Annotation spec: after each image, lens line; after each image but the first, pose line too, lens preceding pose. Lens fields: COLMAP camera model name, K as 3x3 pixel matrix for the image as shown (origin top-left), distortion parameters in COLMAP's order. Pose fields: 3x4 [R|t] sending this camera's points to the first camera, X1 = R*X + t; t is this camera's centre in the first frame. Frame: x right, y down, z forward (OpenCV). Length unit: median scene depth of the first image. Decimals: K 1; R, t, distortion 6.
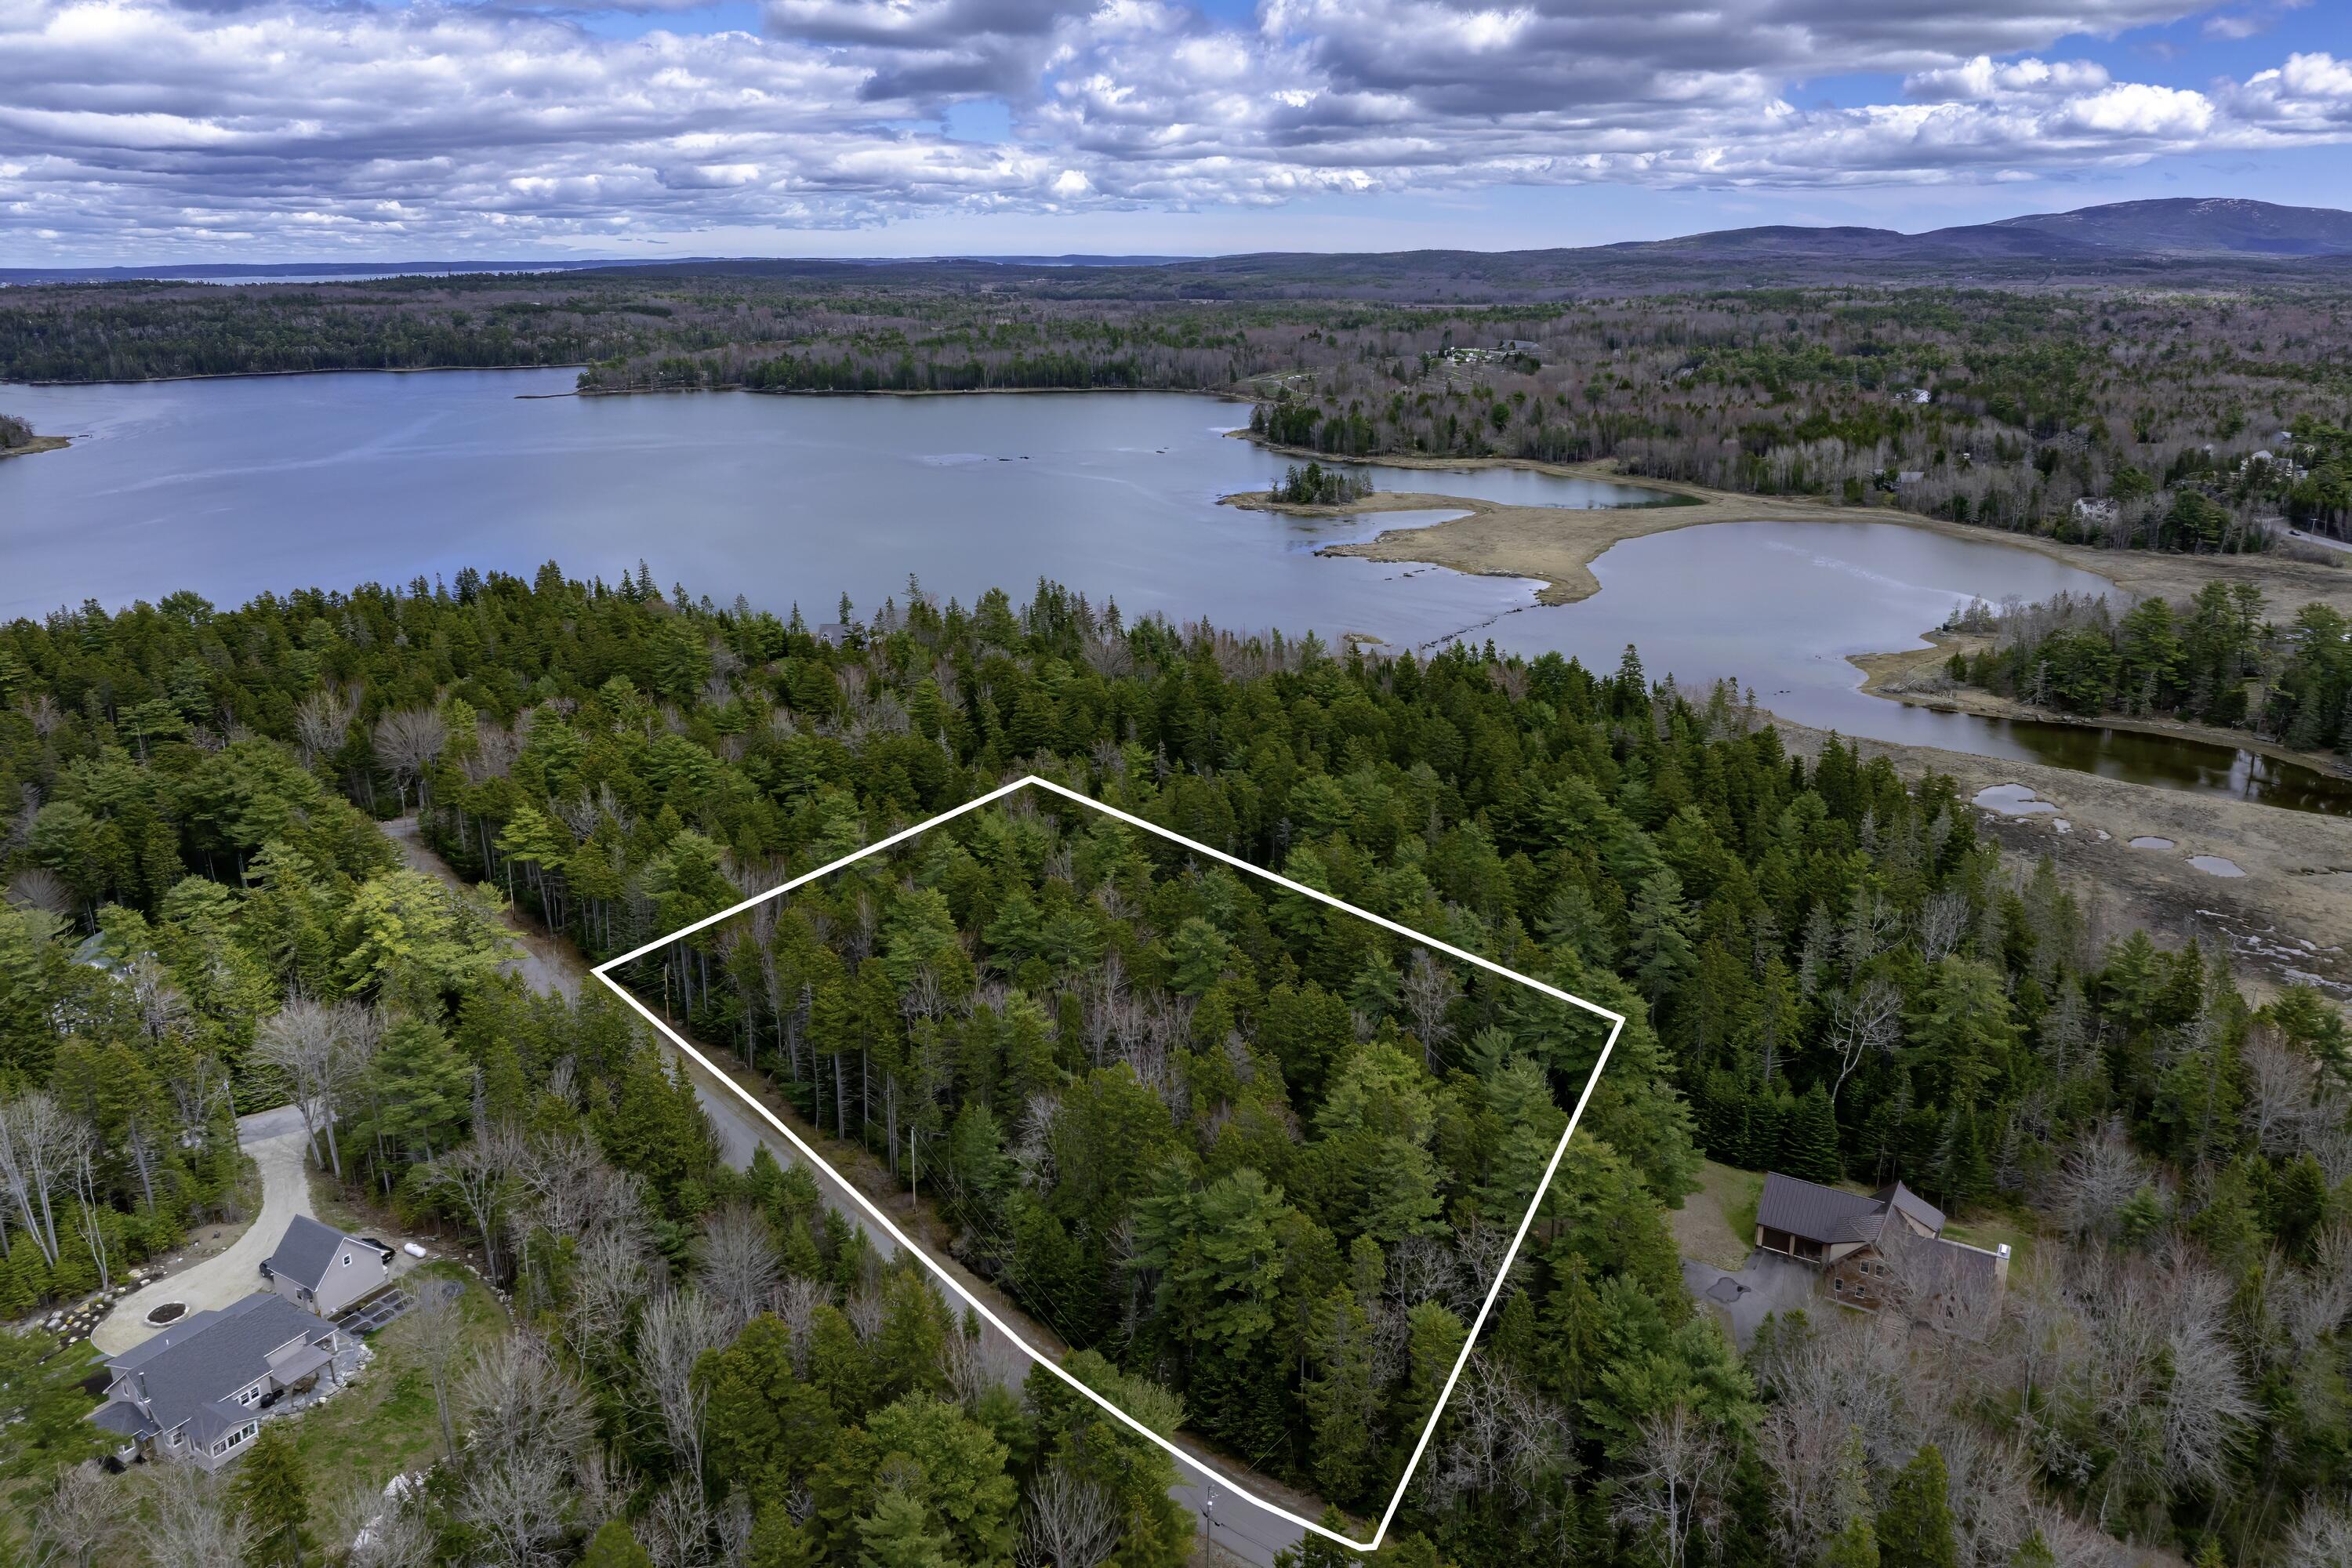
lens RADIAL K [[1657.8, 0, 1175.3], [0, 1657.8, 755.0], [0, 0, 1]] dist [-0.042436, 0.011847]
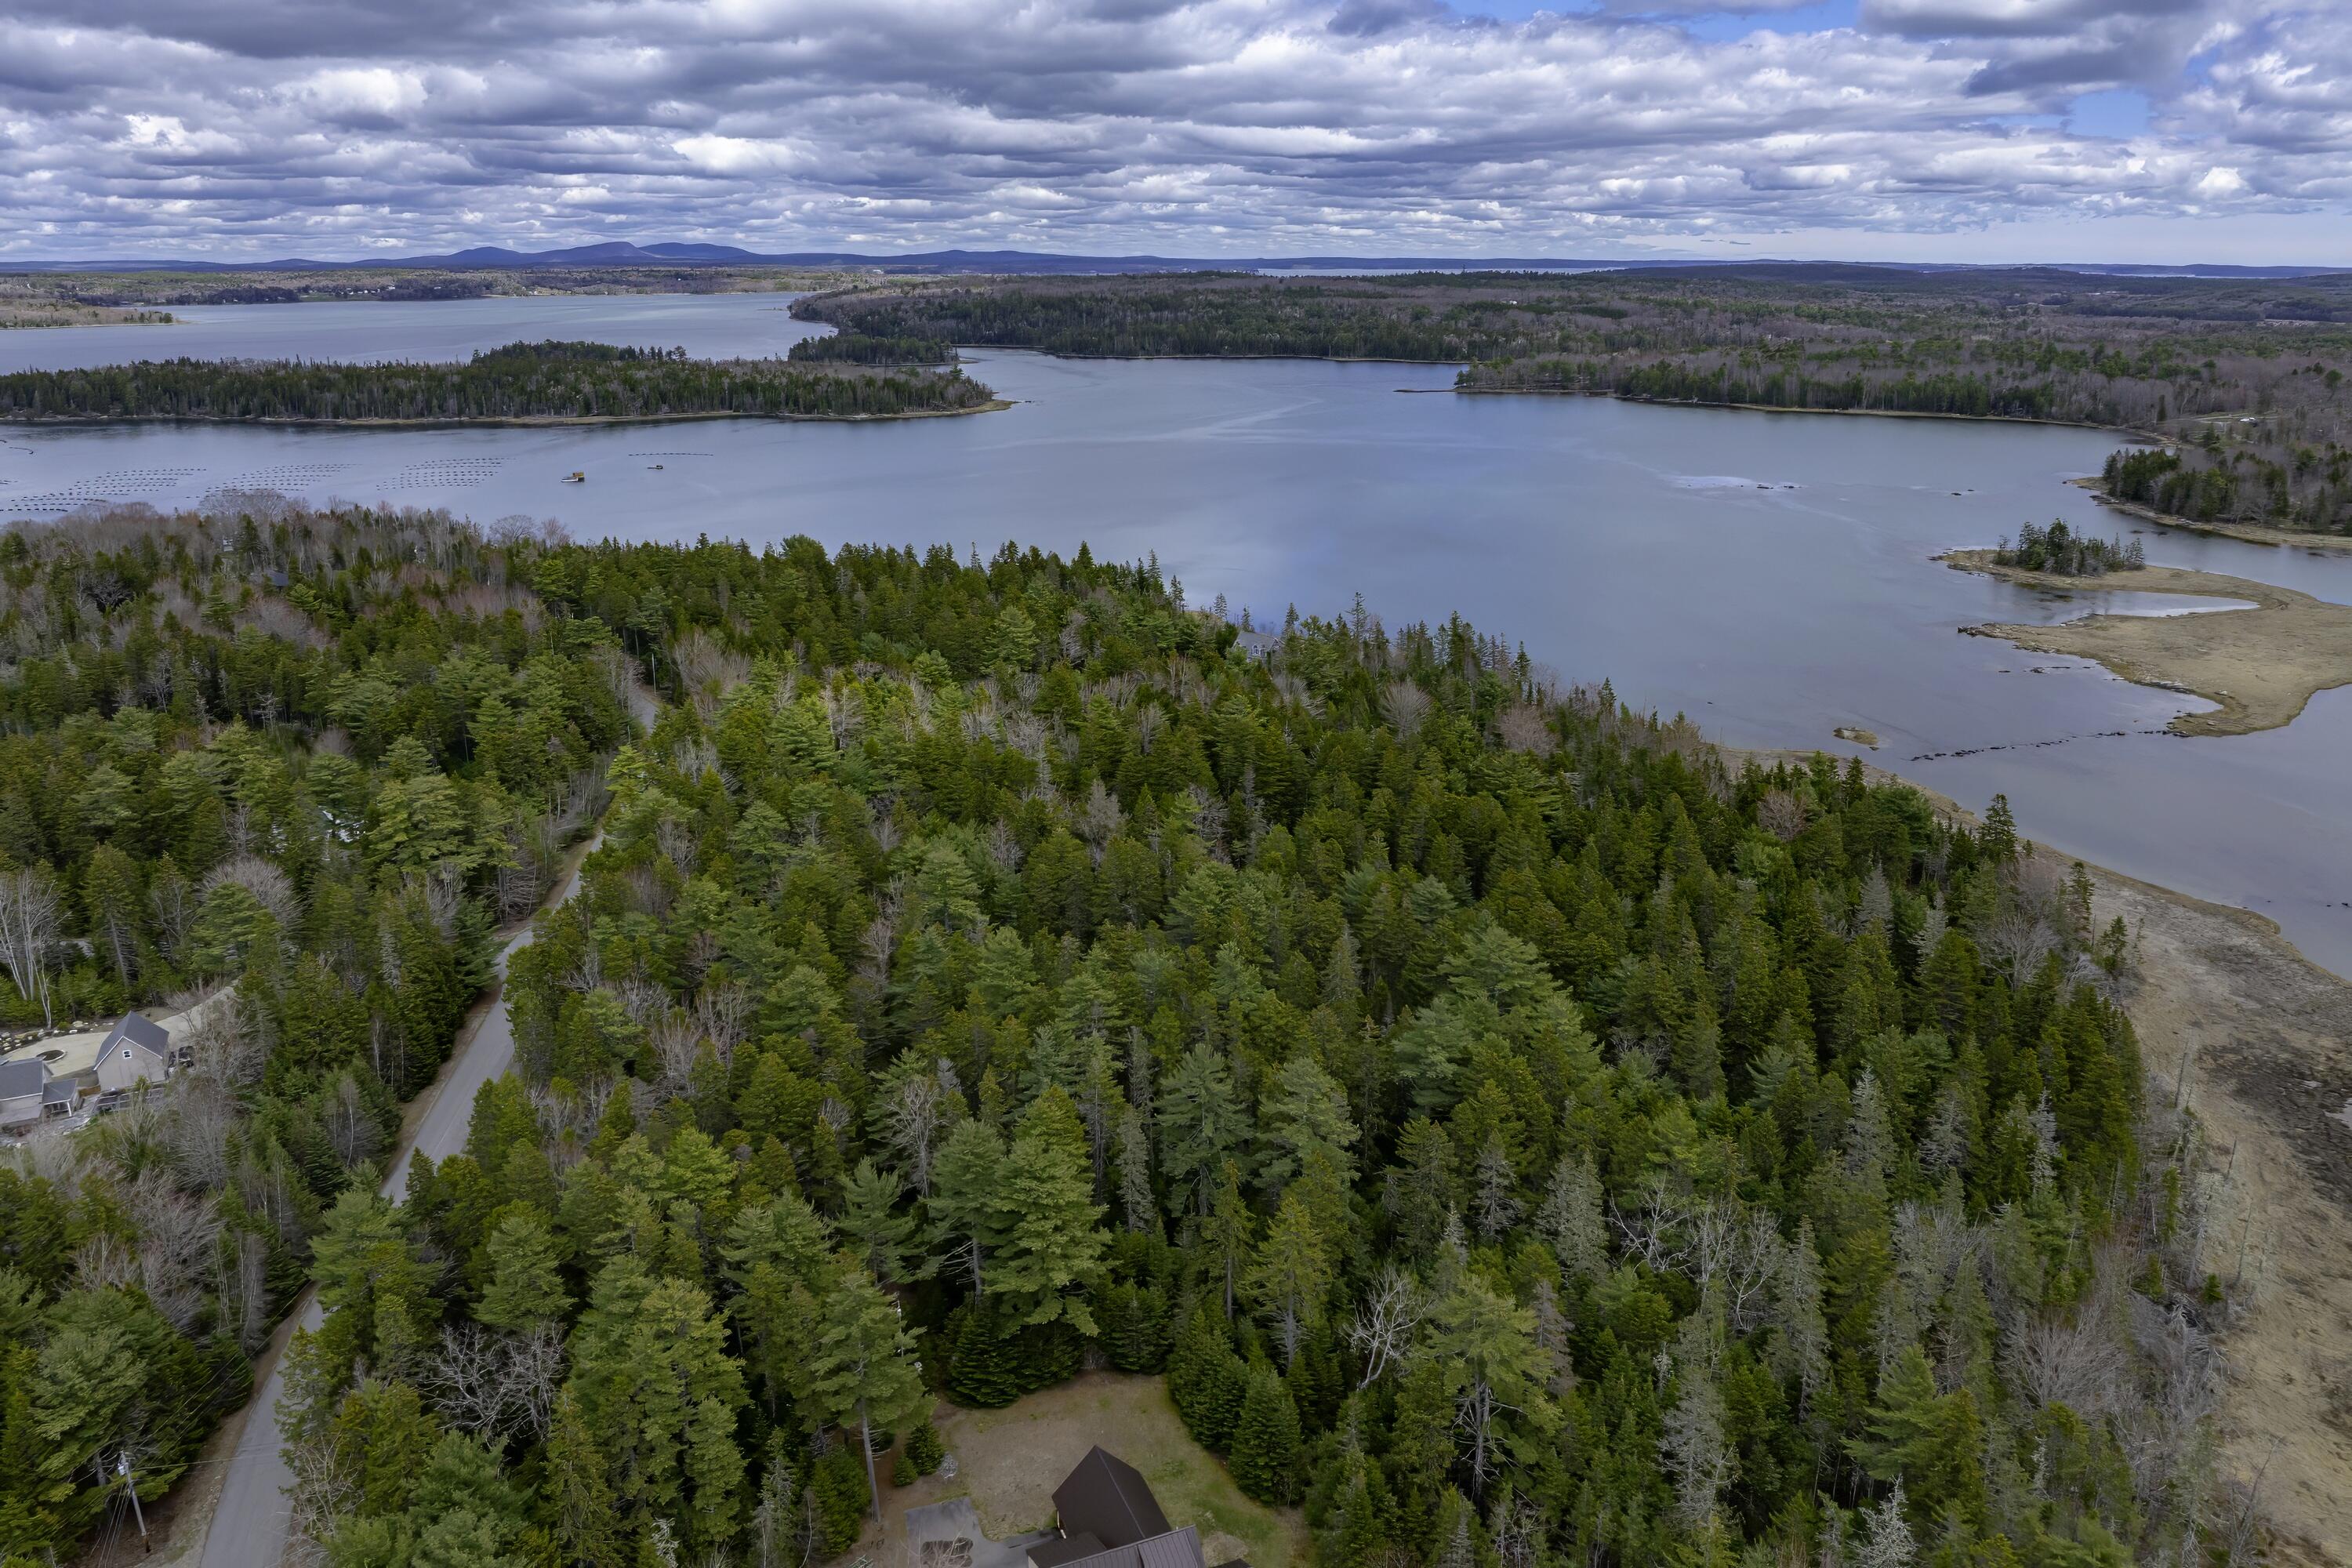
lens RADIAL K [[1657.8, 0, 1171.6], [0, 1657.8, 744.8], [0, 0, 1]] dist [-0.042436, 0.011847]
pose [[0.818684, 0.166155, -0.549682, 0.103539], [-0.169494, 0.984497, 0.045147, -0.016062], [0.548661, 0.056207, 0.834153, 0.044545]]
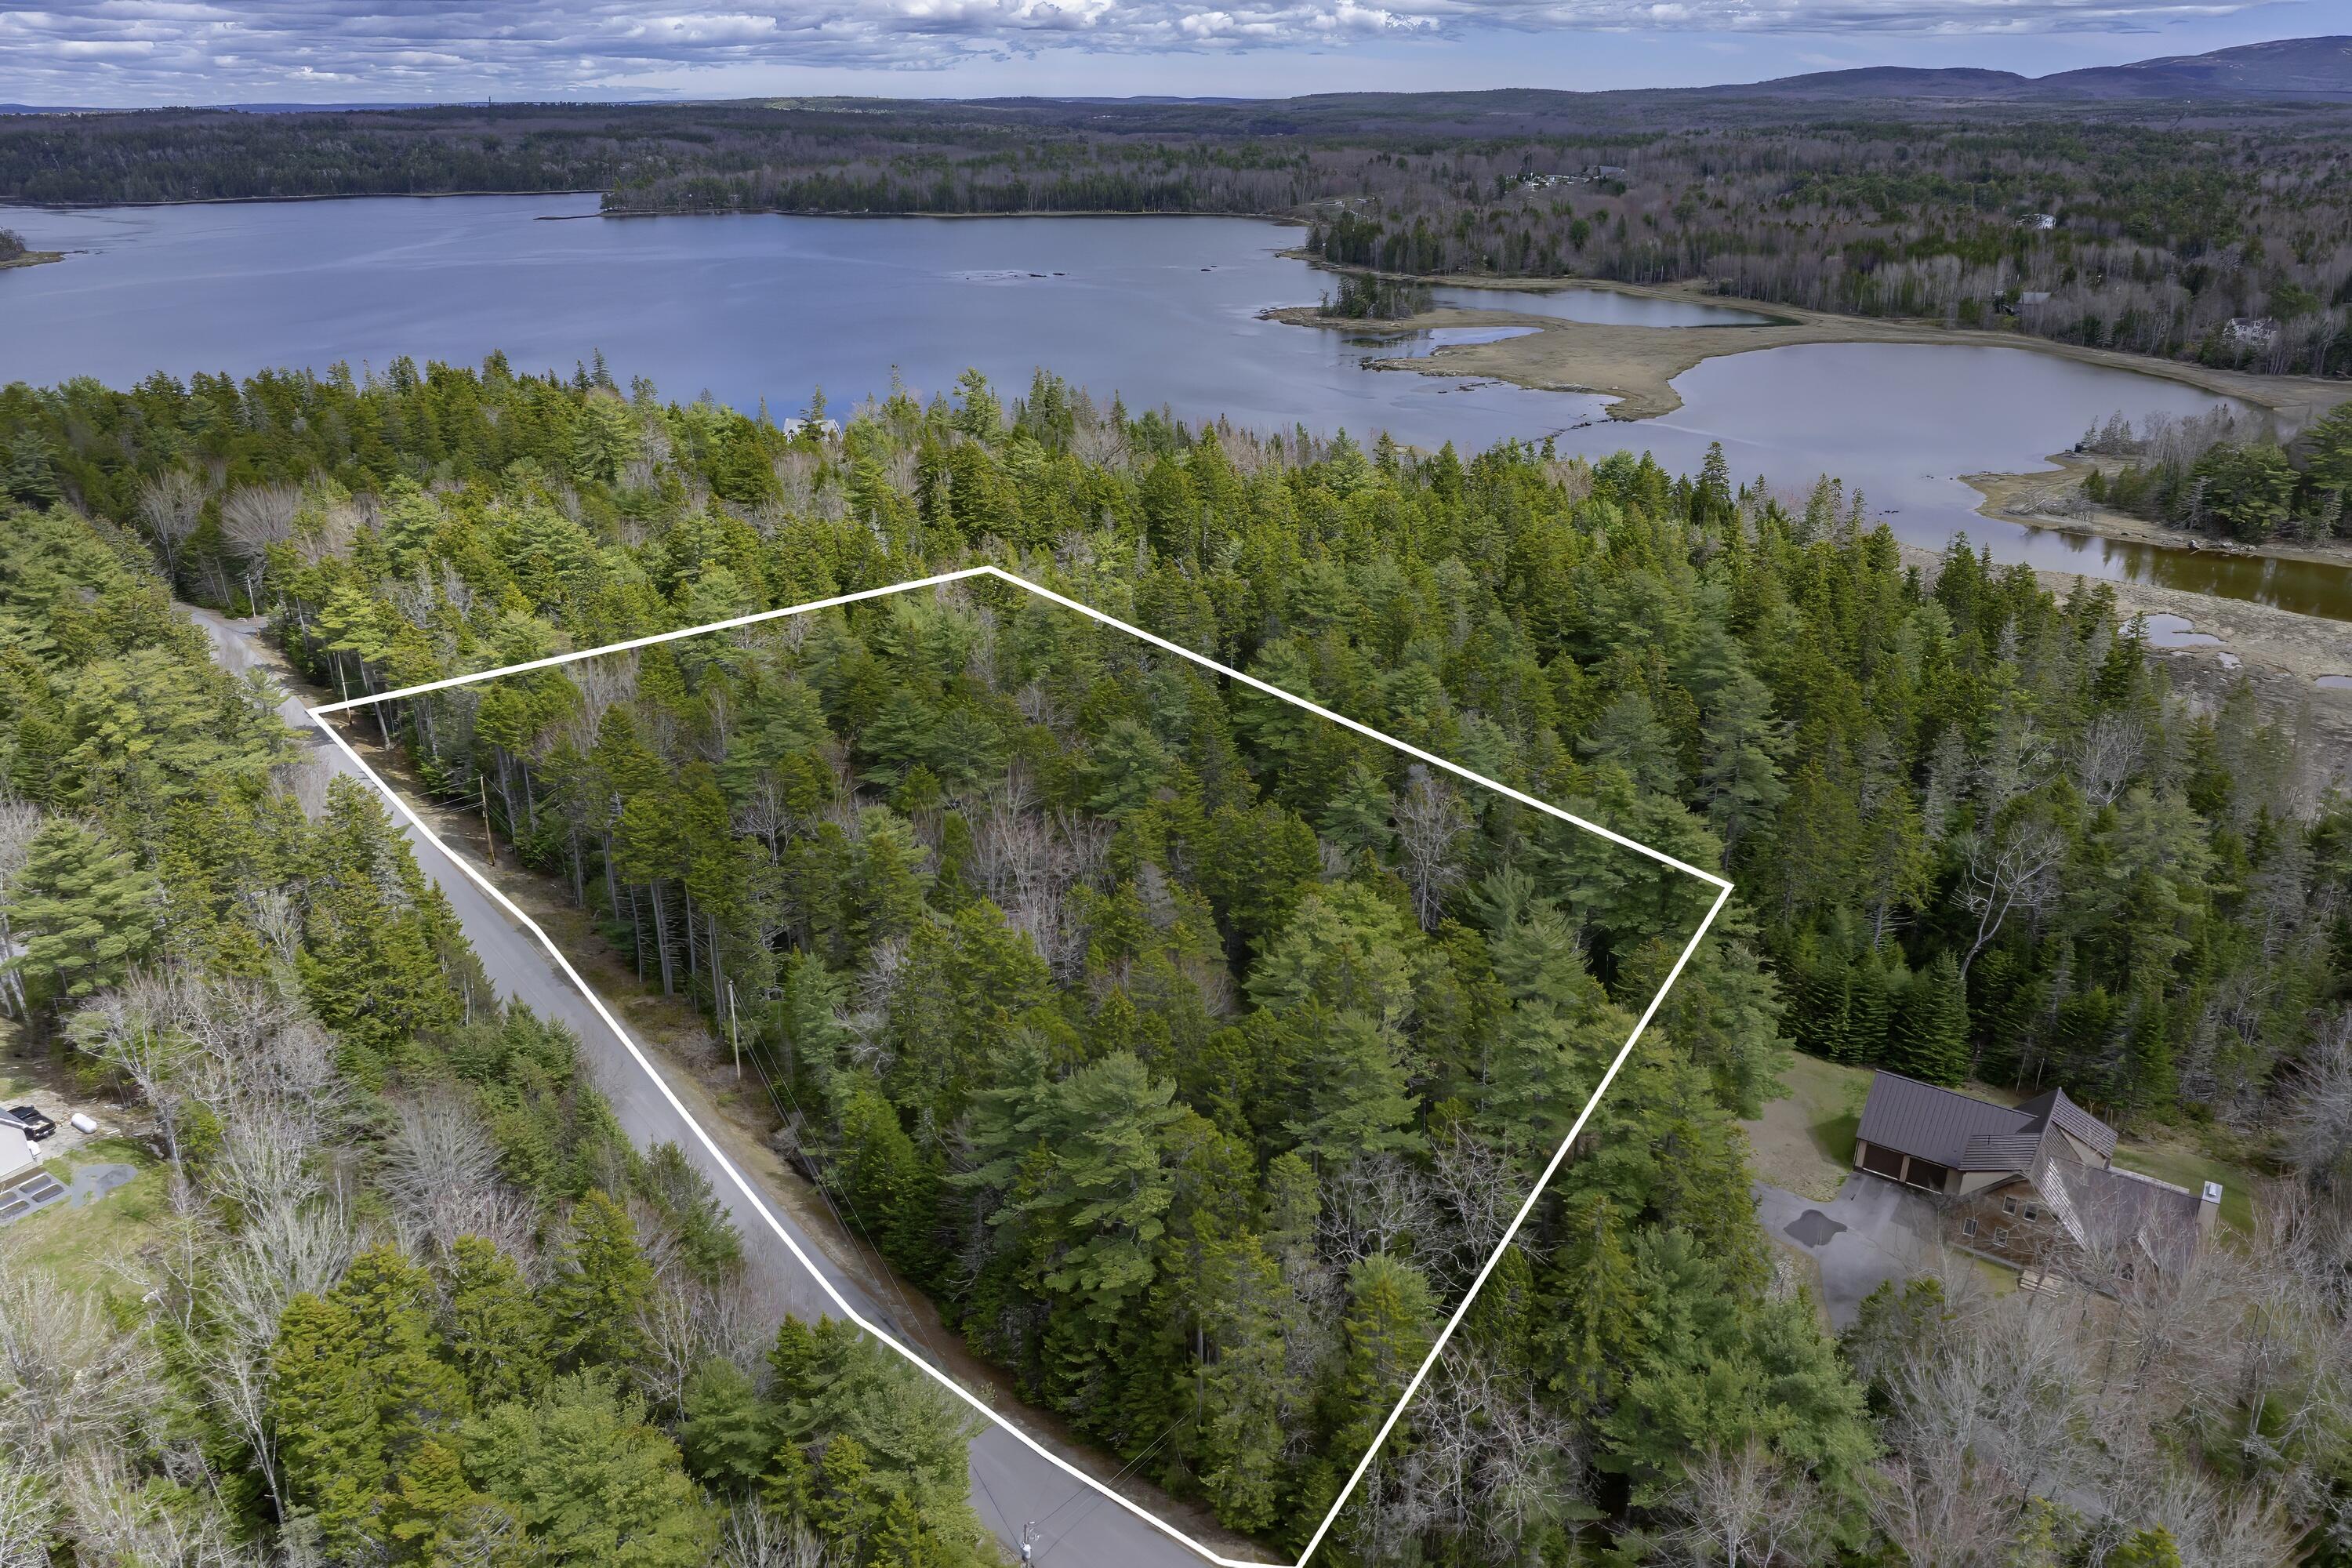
lens RADIAL K [[1657.8, 0, 1174.9], [0, 1657.8, 807.1], [0, 0, 1]] dist [-0.042436, 0.011847]
pose [[0.999099, 0.020758, -0.037007, 0.009464], [-0.016474, 0.993511, 0.112533, 0.007795], [0.039103, -0.111822, 0.992959, 0.035861]]
